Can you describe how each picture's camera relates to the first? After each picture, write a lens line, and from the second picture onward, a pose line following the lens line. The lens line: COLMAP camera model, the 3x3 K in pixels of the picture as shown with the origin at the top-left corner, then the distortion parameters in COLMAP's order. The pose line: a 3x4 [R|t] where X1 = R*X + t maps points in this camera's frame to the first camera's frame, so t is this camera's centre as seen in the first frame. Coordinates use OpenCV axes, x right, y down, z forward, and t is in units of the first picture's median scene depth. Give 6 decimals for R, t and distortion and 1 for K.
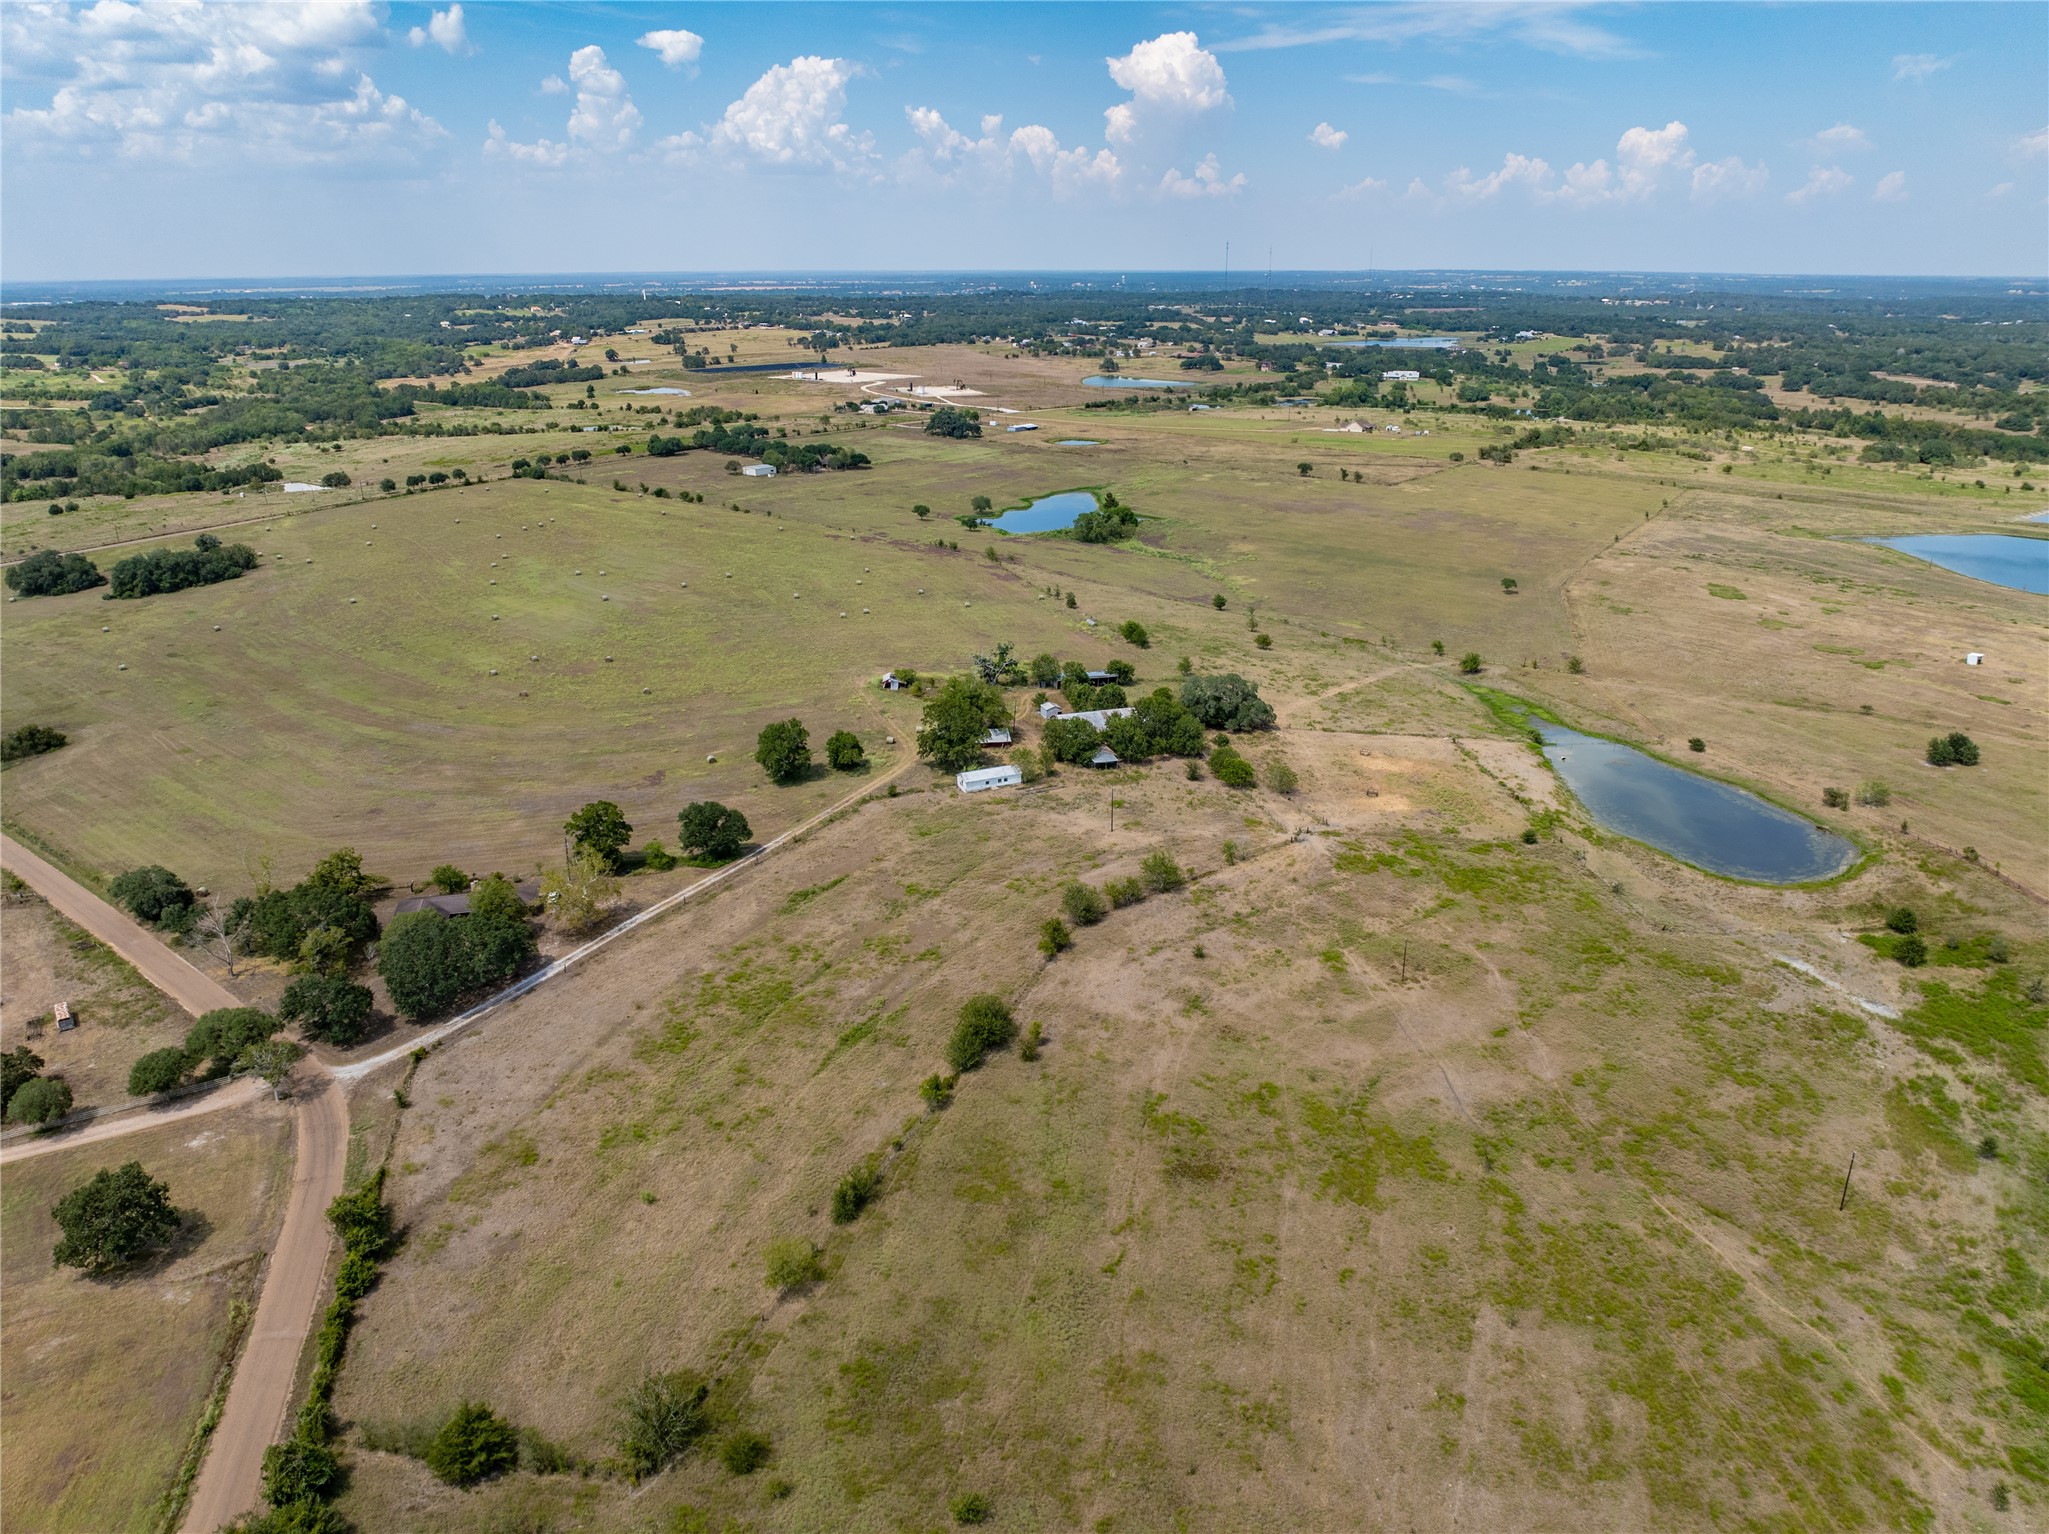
lens RADIAL K [[1427.4, 0, 1023.8], [0, 1427.4, 839.8], [0, 0, 1]] dist [-0.037200, 0.003694]
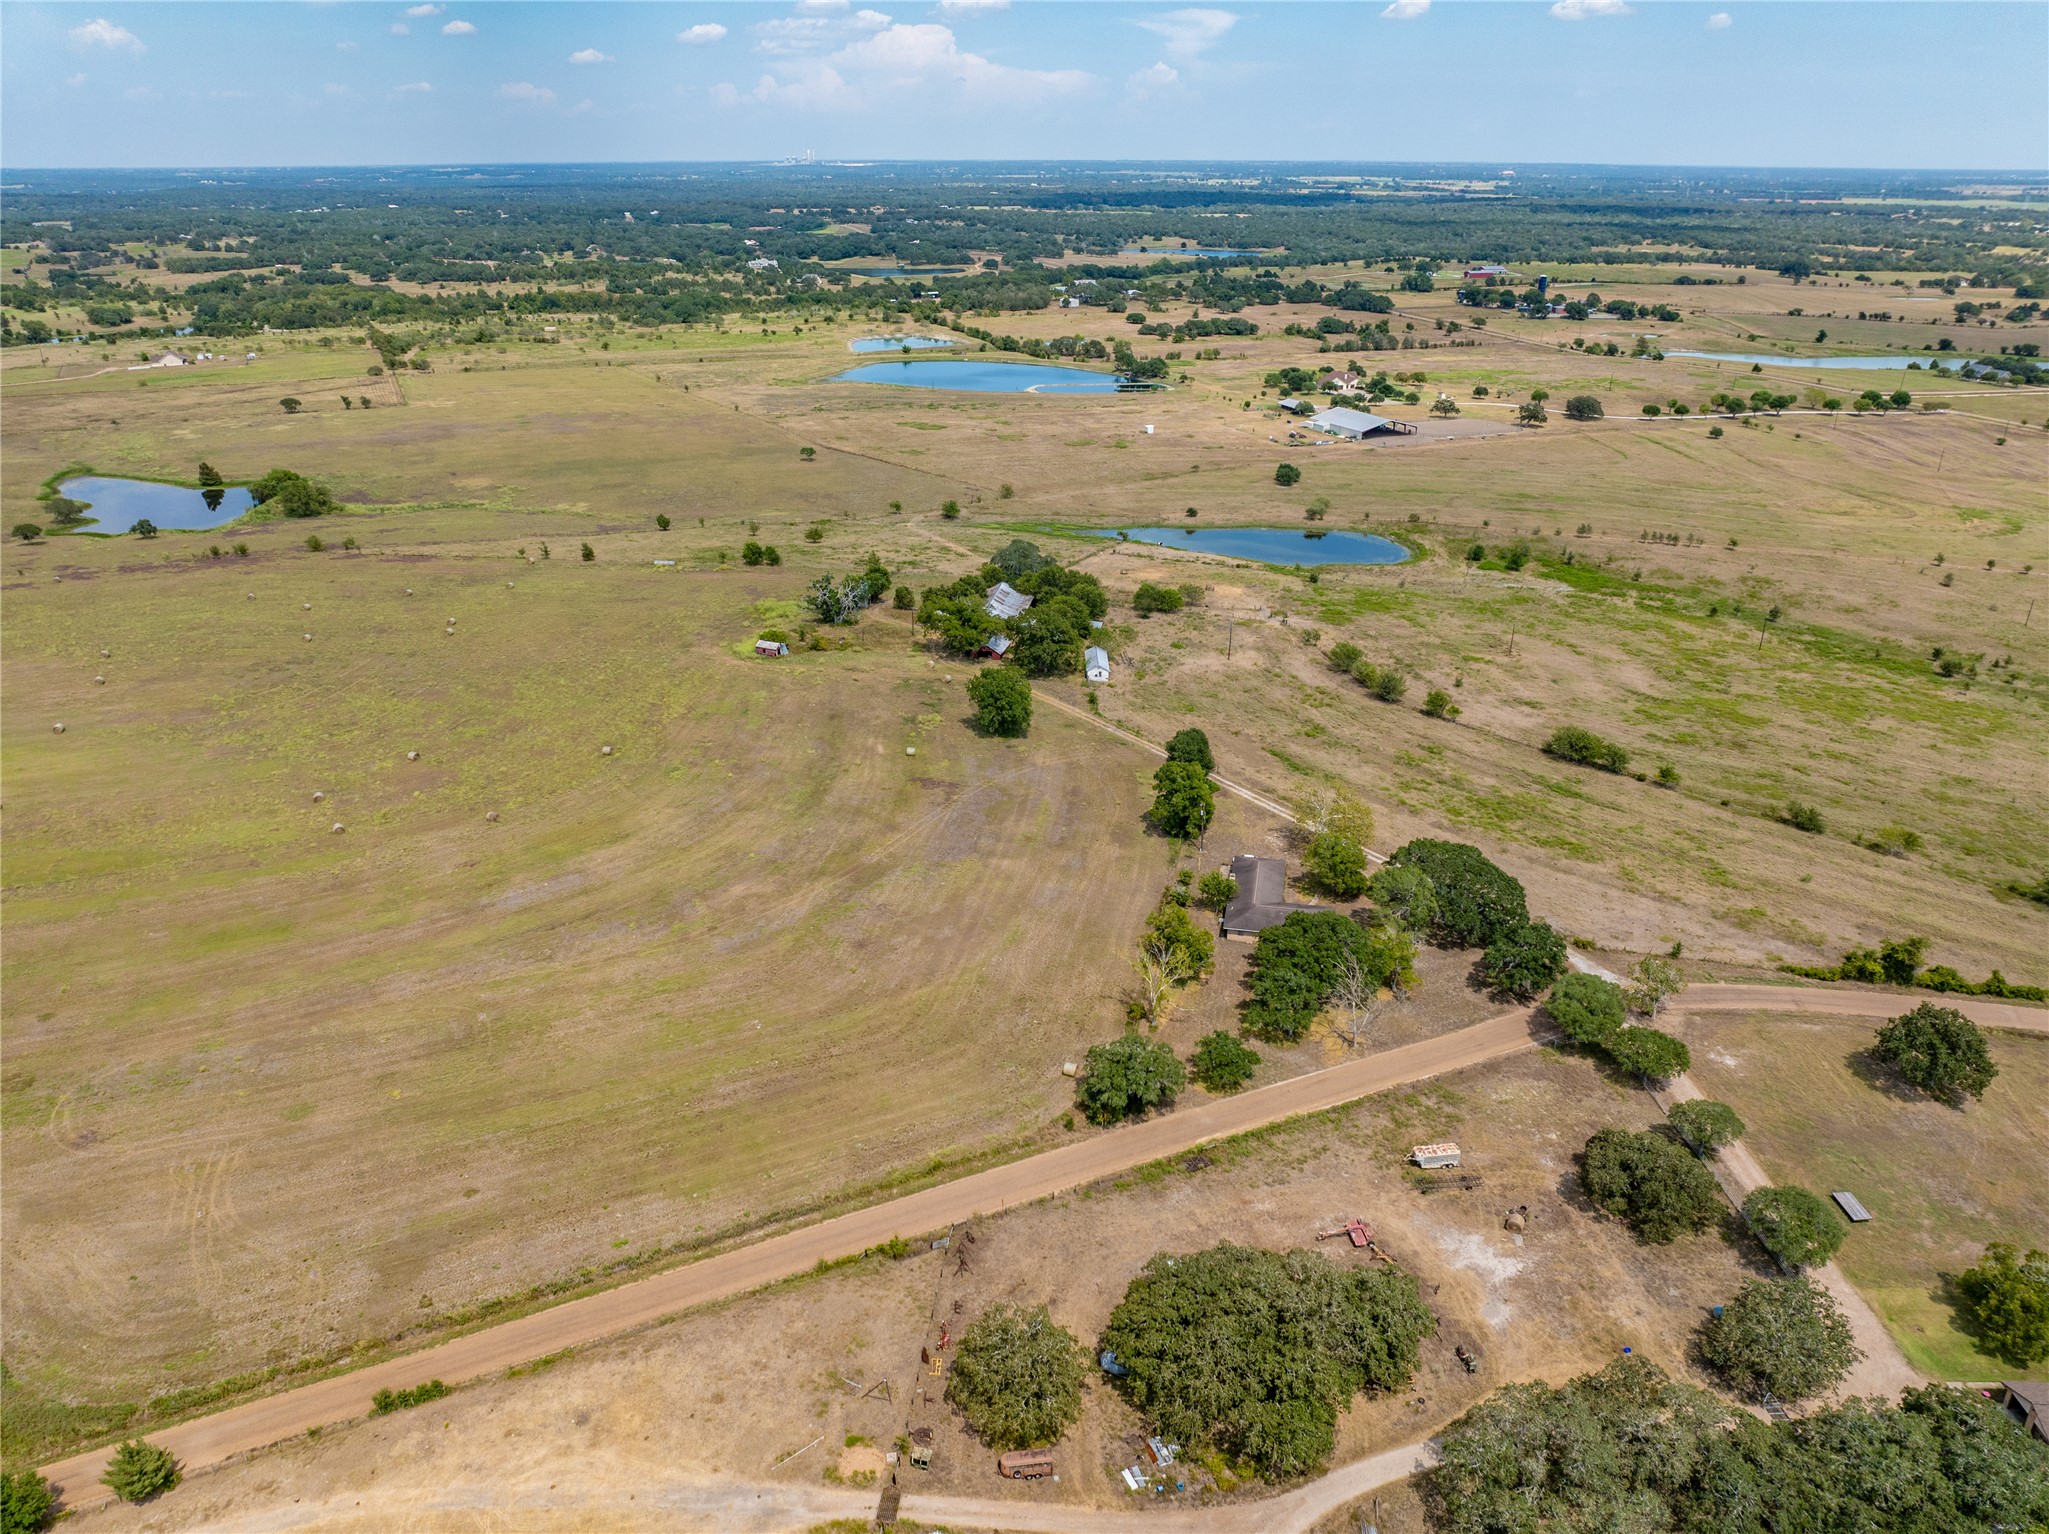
lens RADIAL K [[1427.4, 0, 1023.8], [0, 1427.4, 839.8], [0, 0, 1]] dist [-0.037200, 0.003694]
pose [[0.419764, -0.392100, 0.818570, -1.184074], [0.338067, 0.904521, 0.259910, -0.269919], [-0.842324, 0.167630, 0.512241, 0.673169]]
